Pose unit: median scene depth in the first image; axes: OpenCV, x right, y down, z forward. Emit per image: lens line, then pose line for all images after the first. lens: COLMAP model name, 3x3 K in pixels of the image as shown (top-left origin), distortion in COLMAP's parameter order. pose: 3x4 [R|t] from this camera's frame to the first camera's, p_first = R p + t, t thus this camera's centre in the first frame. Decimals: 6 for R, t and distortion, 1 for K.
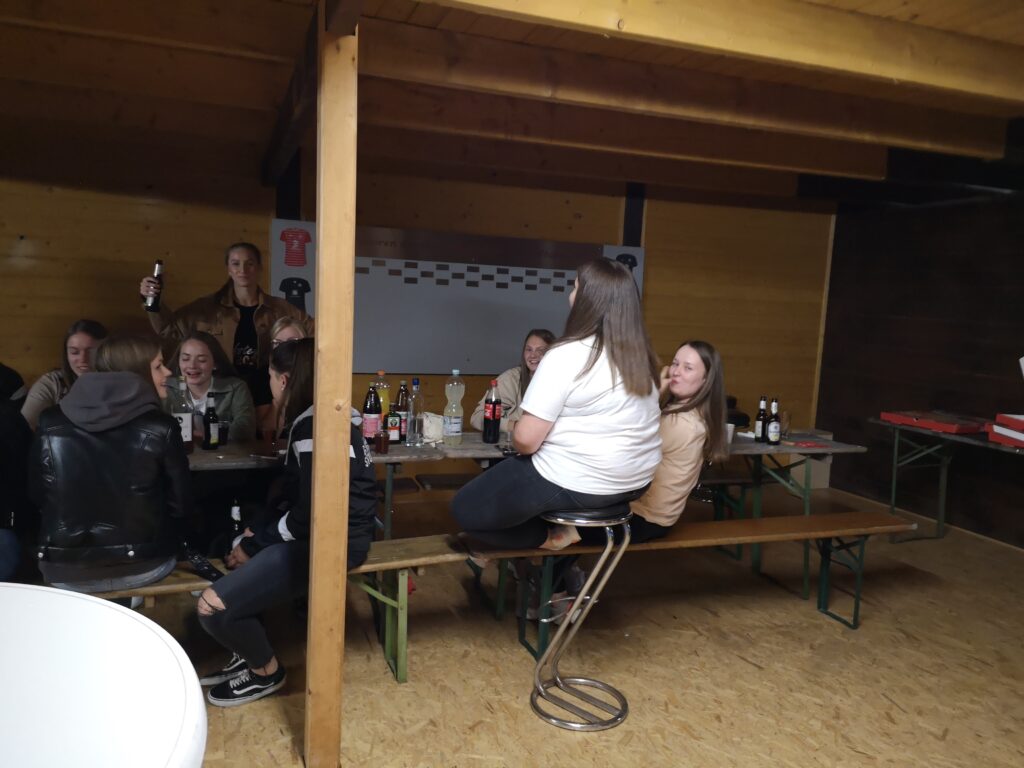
lens RADIAL K [[798.6, 0, 516.4], [0, 798.6, 381.5], [0, 0, 1]] dist [0.073415, -0.066843]
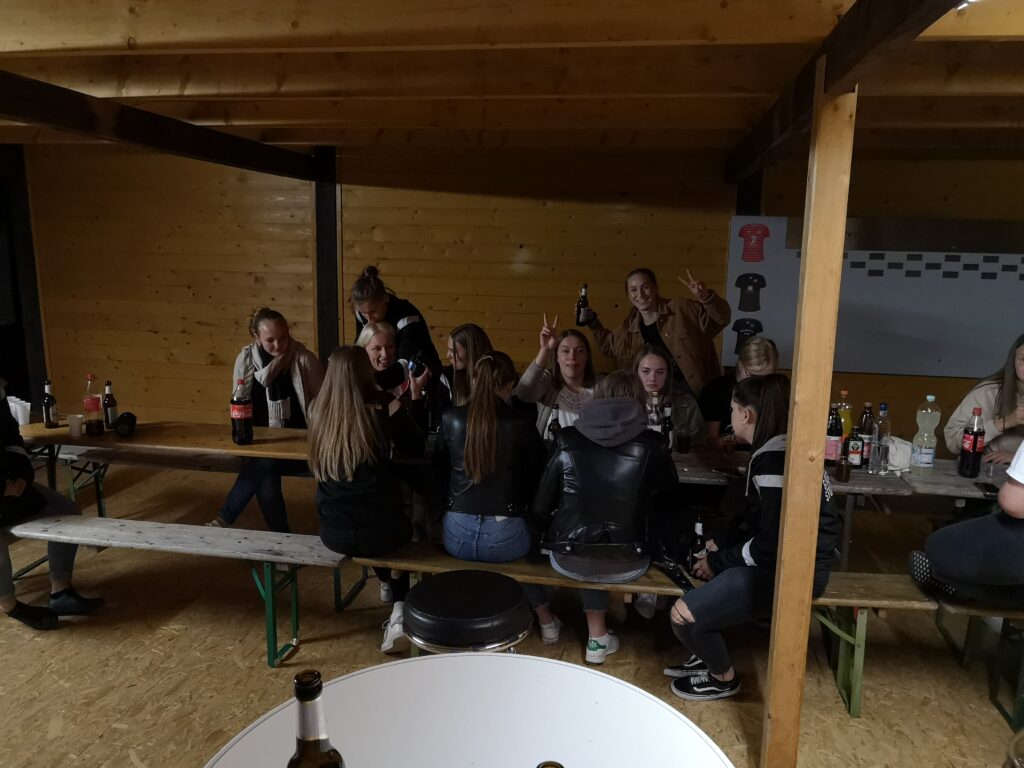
lens RADIAL K [[830.1, 0, 512.5], [0, 830.1, 392.3], [0, 0, 1]] dist [0.007697, -0.014044]
pose [[0.868605, 0.064136, -0.491337, -0.036226], [-0.028165, 0.996375, 0.080270, -0.120365], [0.494704, -0.055885, 0.867263, -0.100317]]
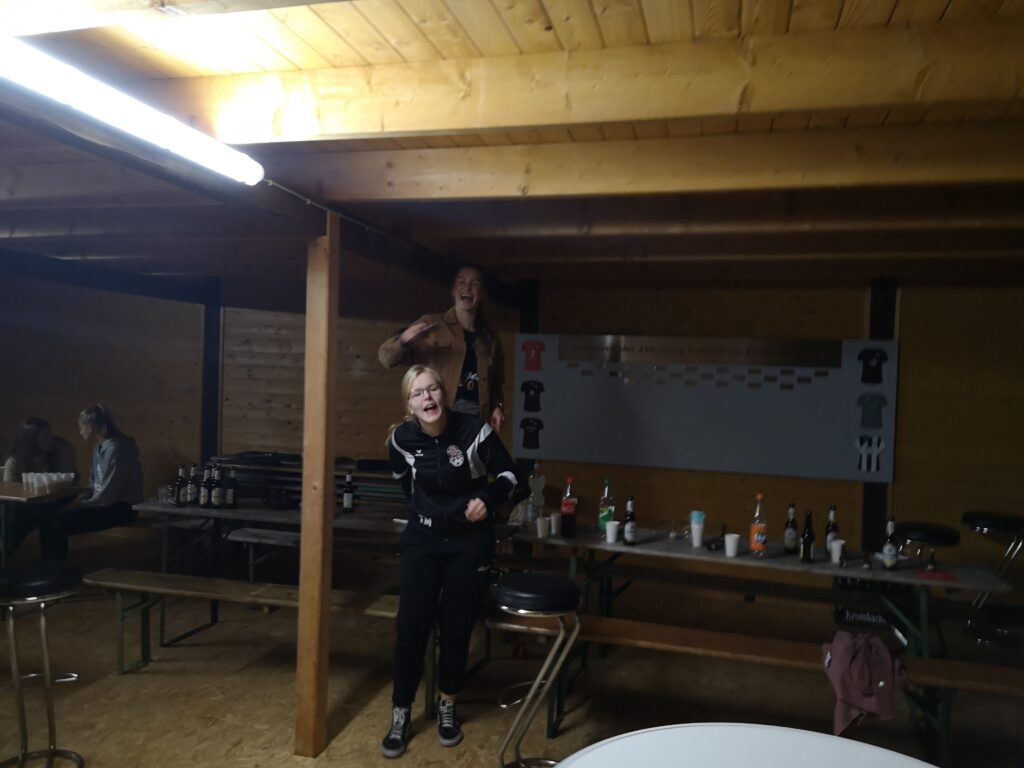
lens RADIAL K [[798.6, 0, 509.2], [0, 798.6, 380.7], [0, 0, 1]] dist [0.073415, -0.066843]
pose [[0.810293, -0.008044, -0.585970, 0.844687], [-0.052904, 0.994819, -0.086813, -0.048587], [0.583632, 0.101344, 0.805669, 0.035976]]
